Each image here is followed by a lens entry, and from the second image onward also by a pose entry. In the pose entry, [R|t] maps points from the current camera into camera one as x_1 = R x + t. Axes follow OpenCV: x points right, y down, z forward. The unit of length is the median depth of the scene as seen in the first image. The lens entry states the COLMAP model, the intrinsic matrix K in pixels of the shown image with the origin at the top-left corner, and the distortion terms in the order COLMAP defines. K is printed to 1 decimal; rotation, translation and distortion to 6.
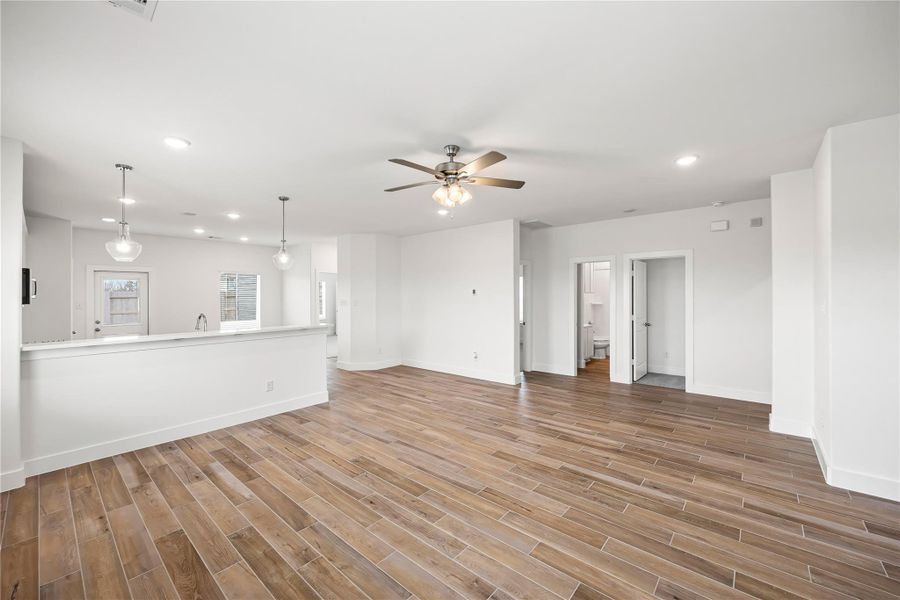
lens RADIAL K [[362.3, 0, 446.7], [0, 362.3, 295.1], [0, 0, 1]] dist [-0.004379, -0.000391]
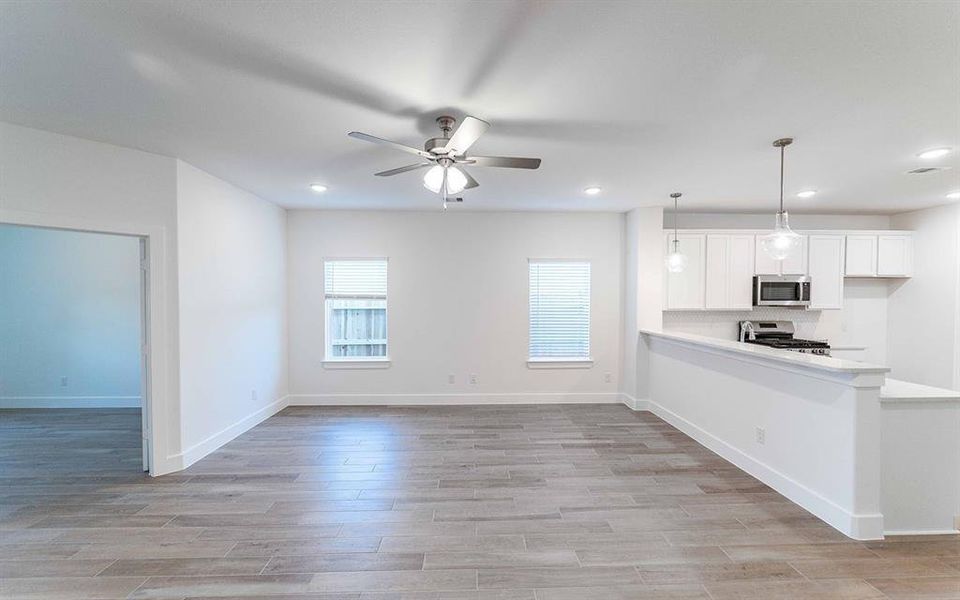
lens RADIAL K [[382.3, 0, 483.7], [0, 382.3, 304.2], [0, 0, 1]] dist [0.003155, -0.001522]
pose [[-0.729820, 0.020554, -0.683330, 0.461982], [0.006773, 0.999716, 0.022838, -0.017864], [0.683605, 0.012040, -0.729753, 1.437545]]
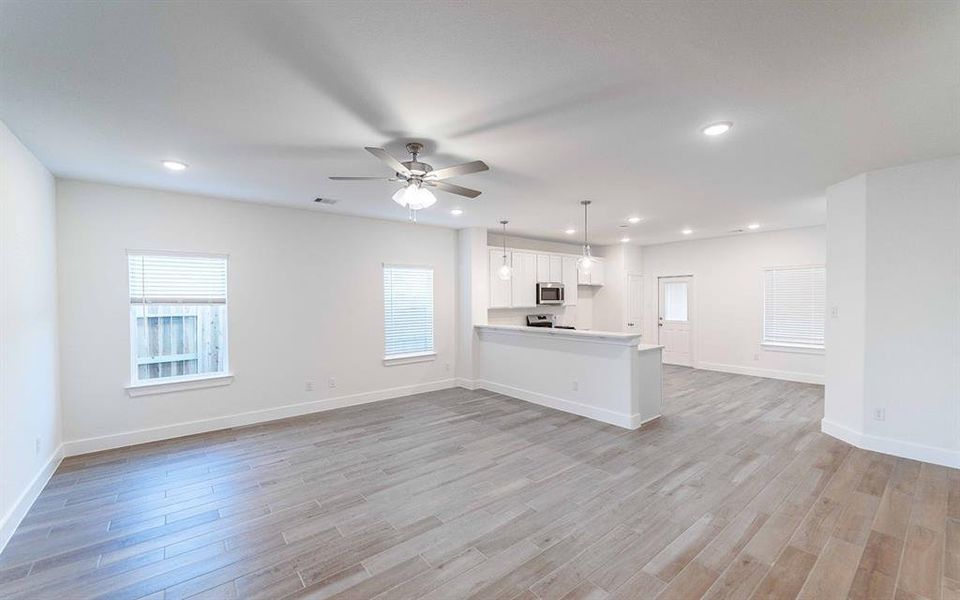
lens RADIAL K [[382.3, 0, 479.3], [0, 382.3, 303.7], [0, 0, 1]] dist [0.003155, -0.001522]
pose [[-0.178576, 0.022014, -0.983680, 0.818333], [0.012920, 0.999716, 0.020027, -0.019909], [0.983841, -0.009133, -0.178810, 1.140598]]
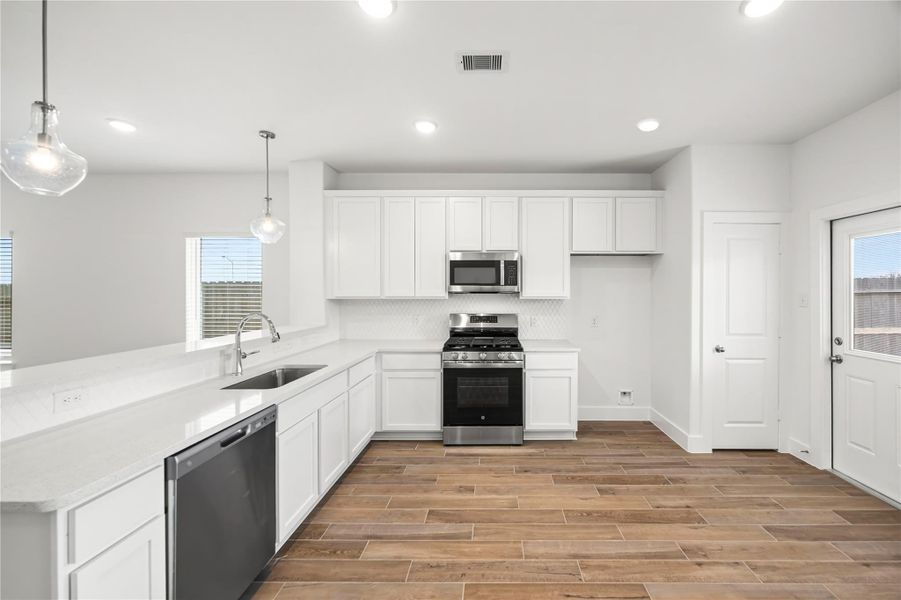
lens RADIAL K [[362.7, 0, 494.8], [0, 362.7, 293.6], [0, 0, 1]] dist [-0.004379, -0.000391]
pose [[-0.757212, 0.008241, -0.653117, -0.711378], [0.004574, 0.999963, 0.007315, 0.024816], [0.653153, 0.002552, -0.757222, 1.945844]]
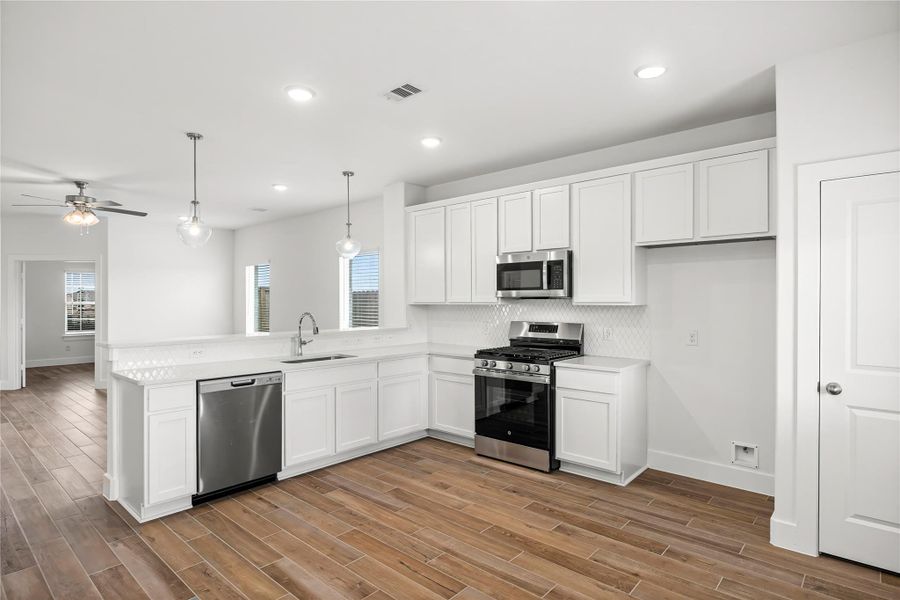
lens RADIAL K [[471.7, 0, 441.1], [0, 471.7, 301.8], [0, 0, 1]] dist [-0.001620, -0.003432]
pose [[-0.999800, 0.011356, 0.016483, -1.147424], [0.011421, 0.999927, 0.003842, 0.032324], [-0.016438, 0.004029, -0.999857, 2.337928]]
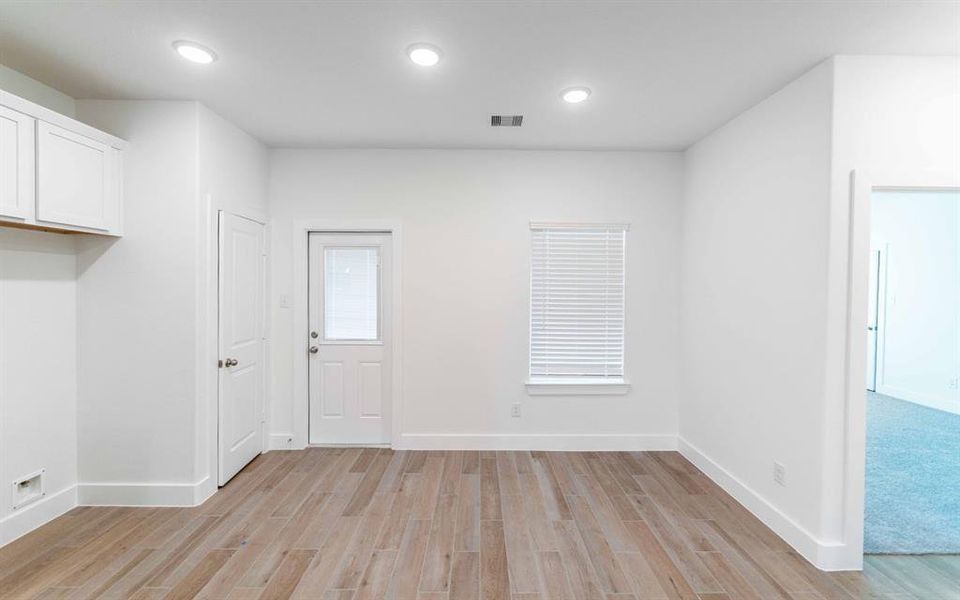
lens RADIAL K [[382.3, 0, 476.2], [0, 382.3, 293.8], [0, 0, 1]] dist [0.003155, -0.001522]
pose [[0.650771, 0.026871, -0.758798, -0.777629], [-0.009488, 0.999583, 0.027261, 0.002352], [0.759215, -0.010541, 0.650755, 1.521796]]
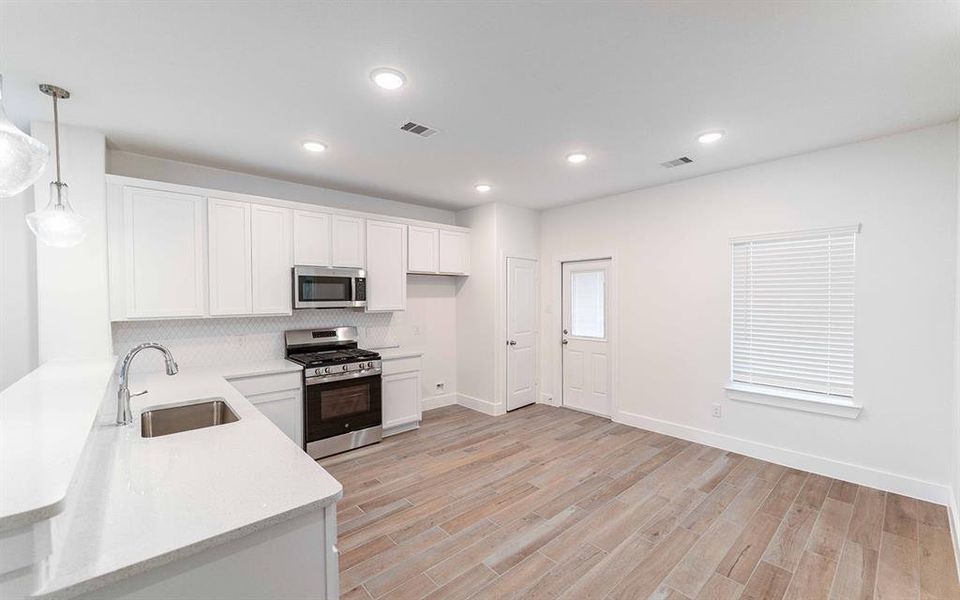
lens RADIAL K [[382.3, 0, 483.3], [0, 382.3, 306.2], [0, 0, 1]] dist [0.003155, -0.001522]
pose [[-0.130594, 0.031718, -0.990928, -0.318100], [0.009375, 0.999483, 0.030756, -0.006020], [0.991392, -0.005273, -0.130823, 1.725127]]
